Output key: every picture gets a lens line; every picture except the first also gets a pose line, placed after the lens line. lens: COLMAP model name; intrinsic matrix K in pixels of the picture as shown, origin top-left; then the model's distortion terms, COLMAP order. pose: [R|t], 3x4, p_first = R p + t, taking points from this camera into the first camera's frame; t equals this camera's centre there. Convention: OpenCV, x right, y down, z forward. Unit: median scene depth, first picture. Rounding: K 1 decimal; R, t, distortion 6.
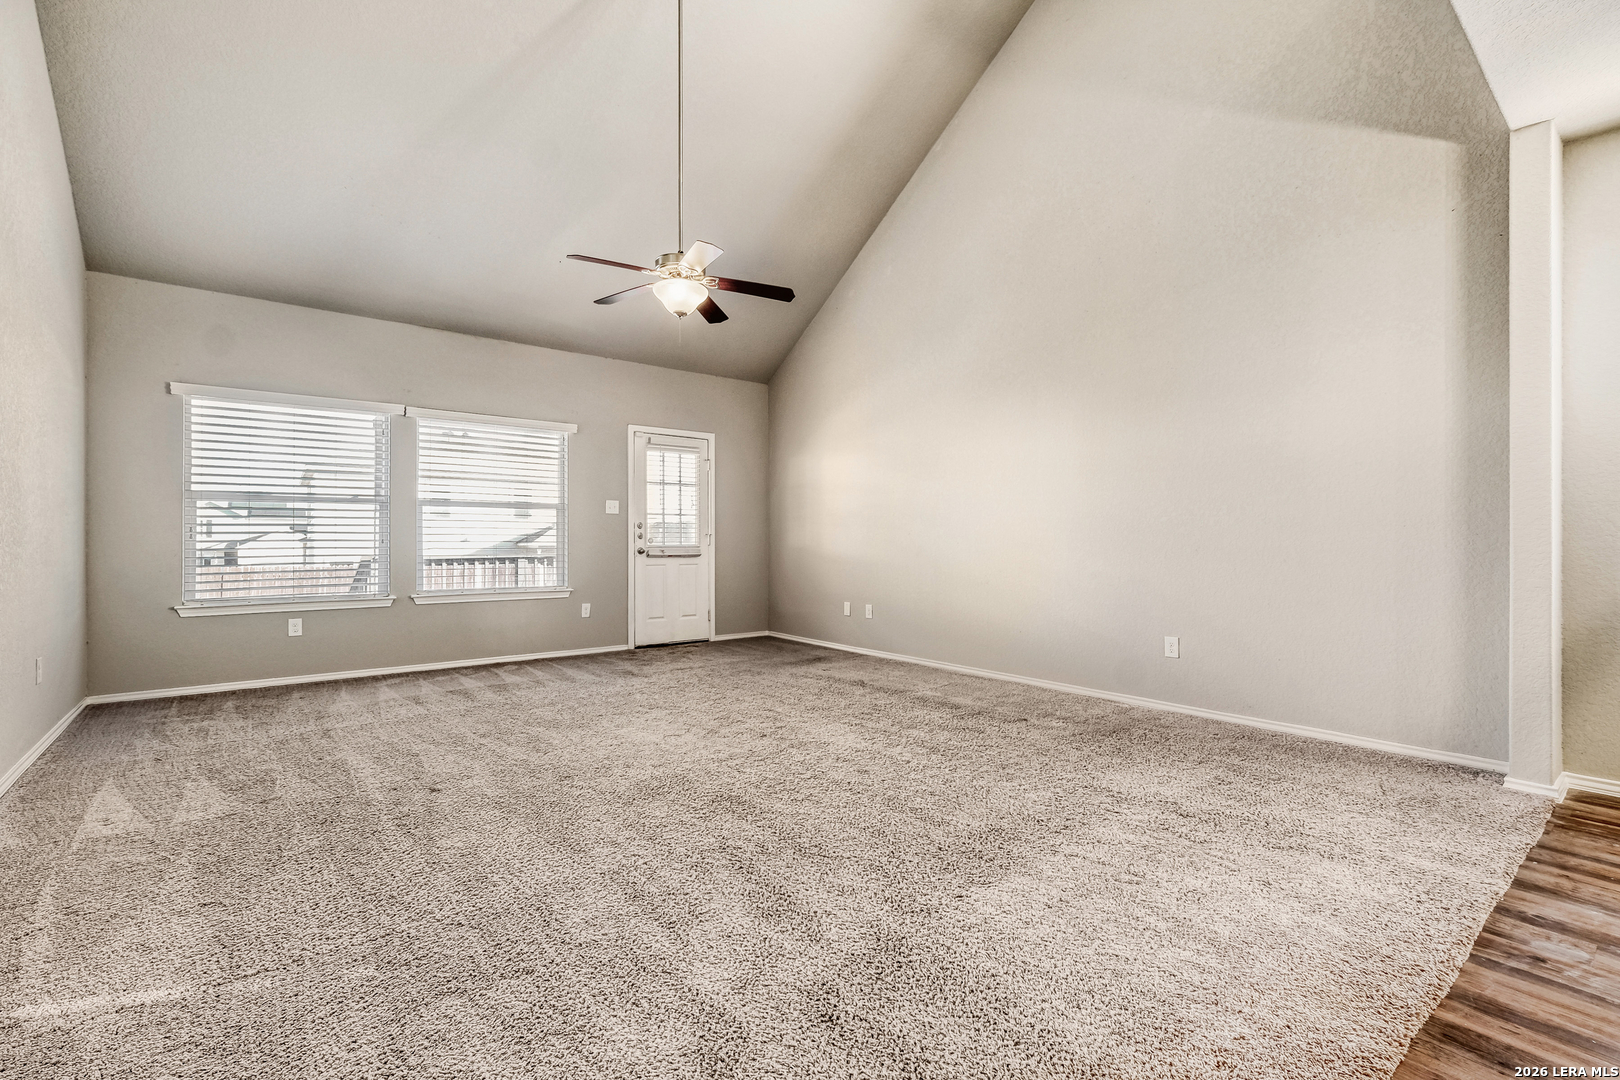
lens RADIAL K [[705.3, 0, 790.7], [0, 705.3, 542.5], [0, 0, 1]] dist [0.014128, 0.000130]
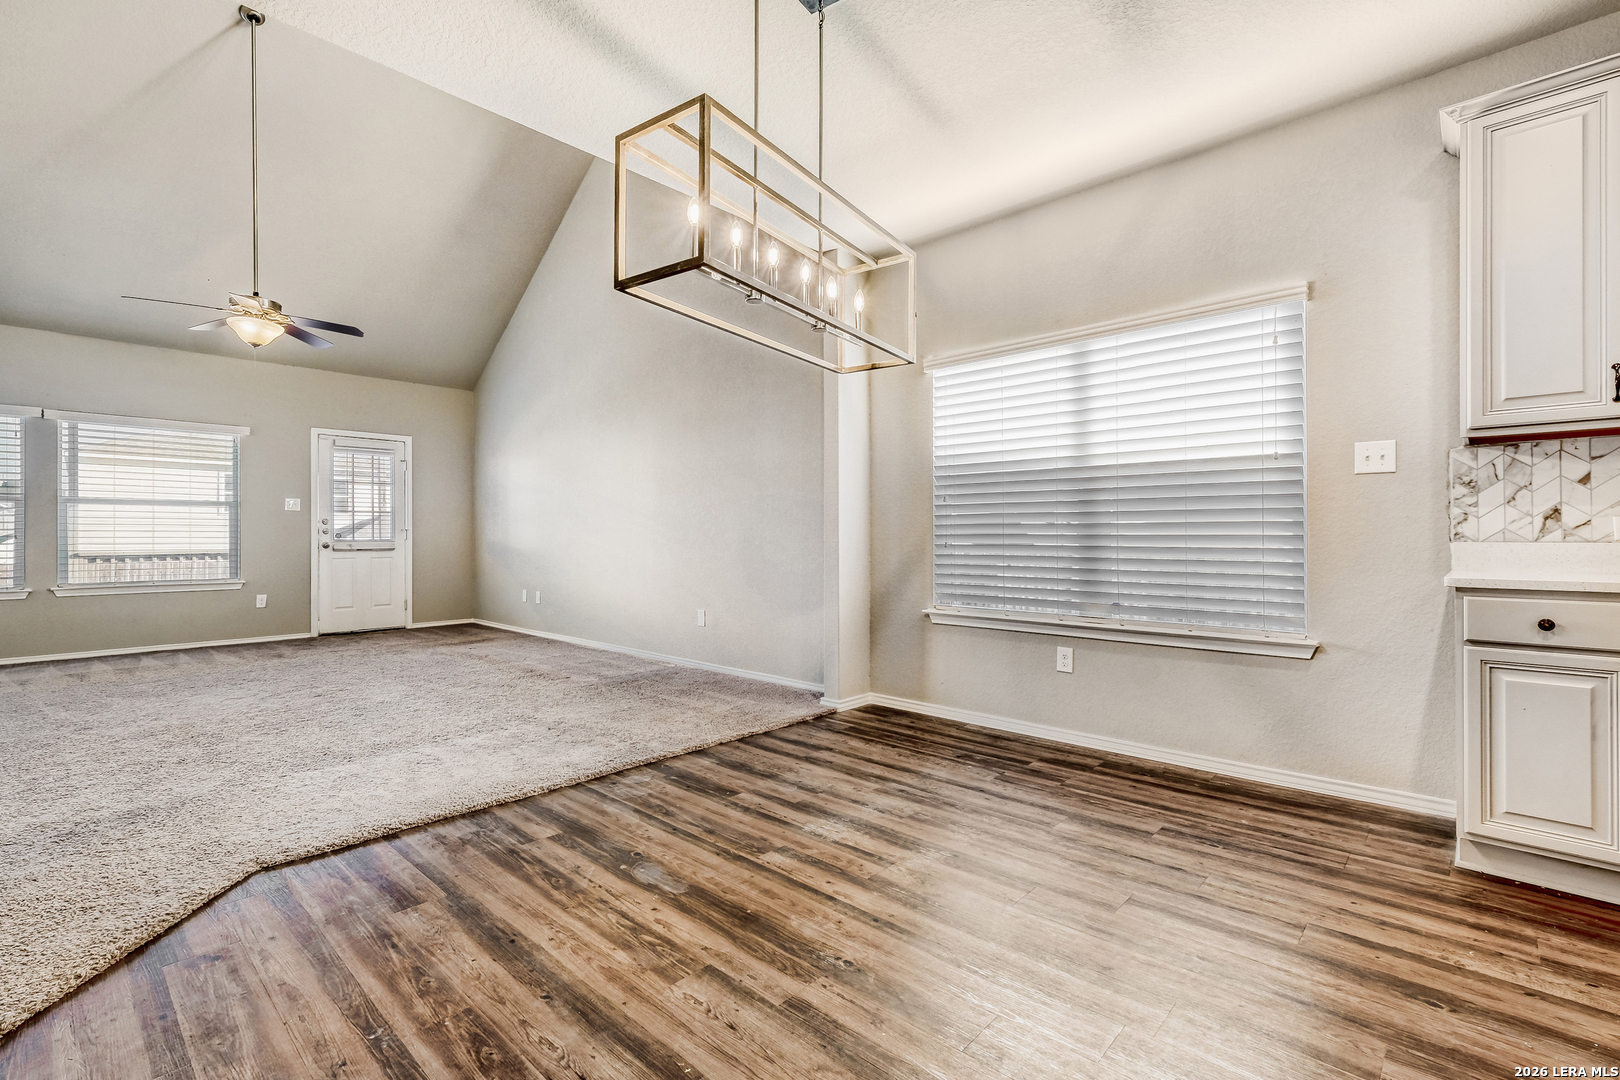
lens RADIAL K [[705.3, 0, 790.7], [0, 705.3, 542.5], [0, 0, 1]] dist [0.014128, 0.000130]
pose [[0.987405, -0.003695, 0.158167, 0.324768], [0.002082, 0.999944, 0.010362, -0.001880], [-0.158197, -0.009903, 0.987358, -0.194159]]
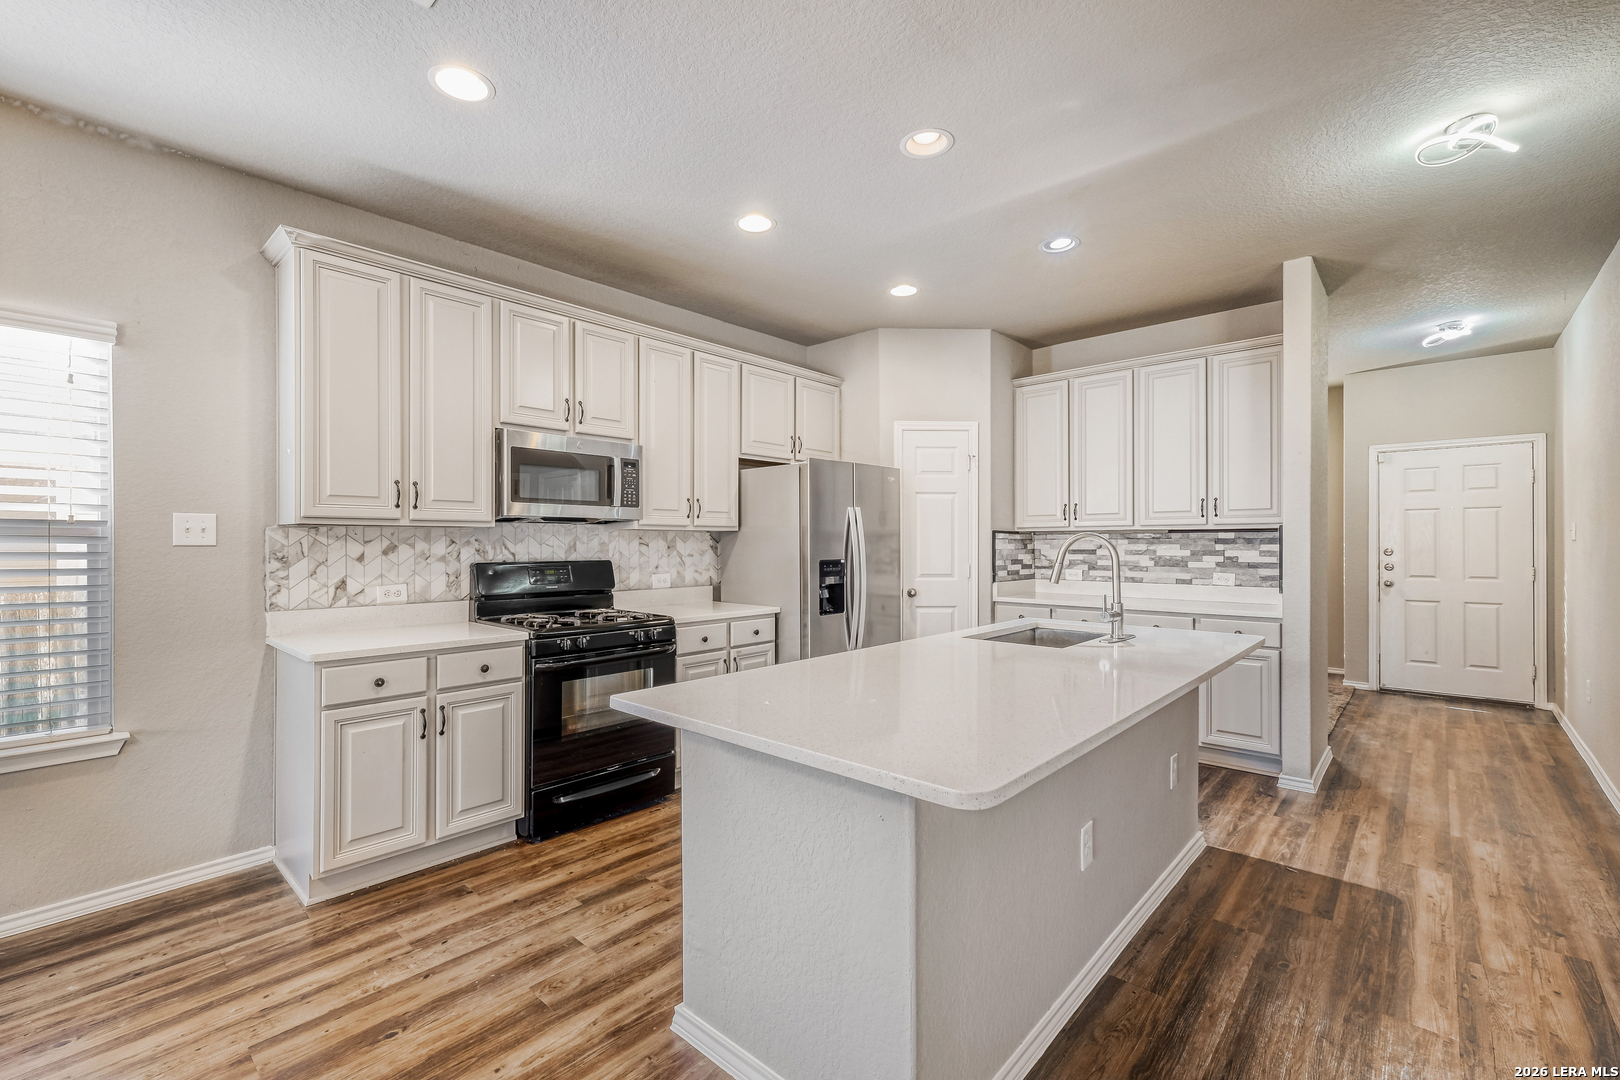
lens RADIAL K [[705.3, 0, 790.7], [0, 705.3, 542.5], [0, 0, 1]] dist [0.014128, 0.000130]
pose [[-0.170274, -0.002885, 0.985393, 0.265713], [-0.004766, 0.999986, 0.002104, -0.043665], [-0.985385, -0.004338, -0.170285, -0.096010]]
